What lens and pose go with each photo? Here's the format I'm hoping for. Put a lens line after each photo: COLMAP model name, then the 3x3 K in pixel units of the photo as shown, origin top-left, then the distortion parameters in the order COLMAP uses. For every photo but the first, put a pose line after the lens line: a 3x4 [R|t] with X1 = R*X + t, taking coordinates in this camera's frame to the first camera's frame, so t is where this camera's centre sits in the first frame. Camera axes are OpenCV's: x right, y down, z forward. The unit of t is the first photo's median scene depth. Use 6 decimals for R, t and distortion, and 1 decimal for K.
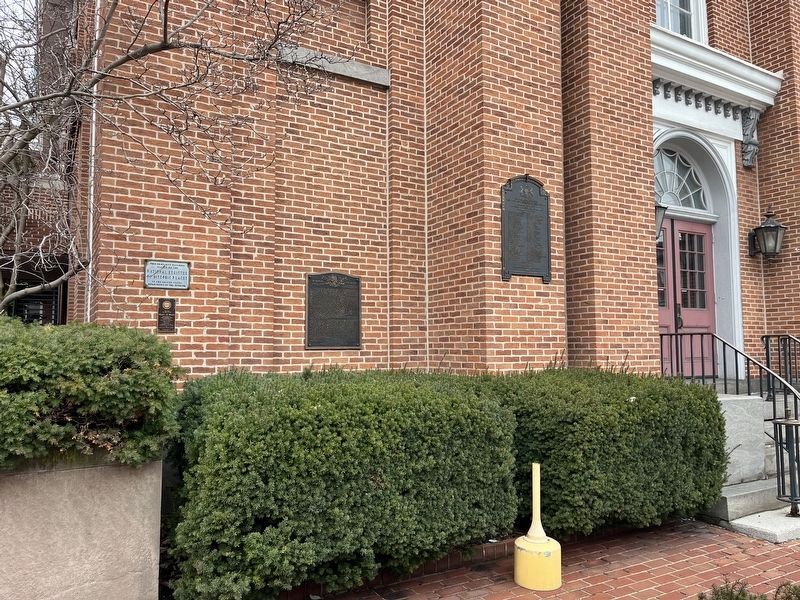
lens RADIAL K [[605.2, 0, 400.0], [0, 605.2, 300.0], [0, 0, 1]] dist [0.087213, -0.108888]
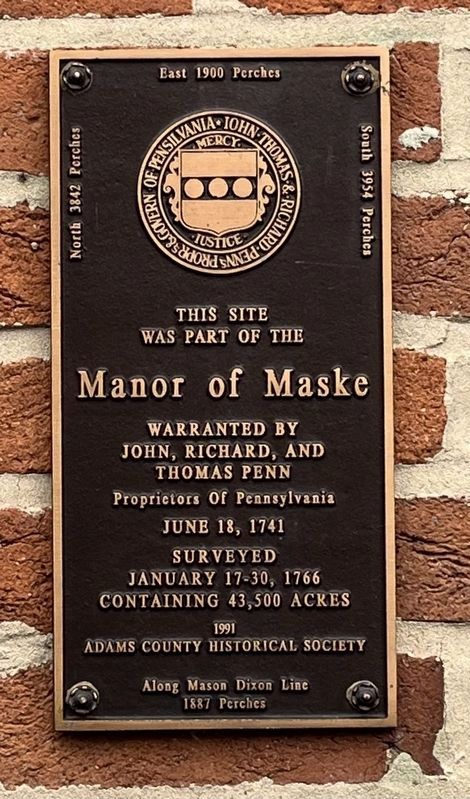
lens RADIAL K [[983.3, 0, 235.0], [0, 983.3, 399.5], [0, 0, 1]] dist [0.001414, 0.001092]
pose [[0.857579, -0.010035, -0.514254, -0.278463], [0.046126, 0.997282, 0.057460, 0.016850], [0.512280, -0.072997, 0.855711, 0.764125]]
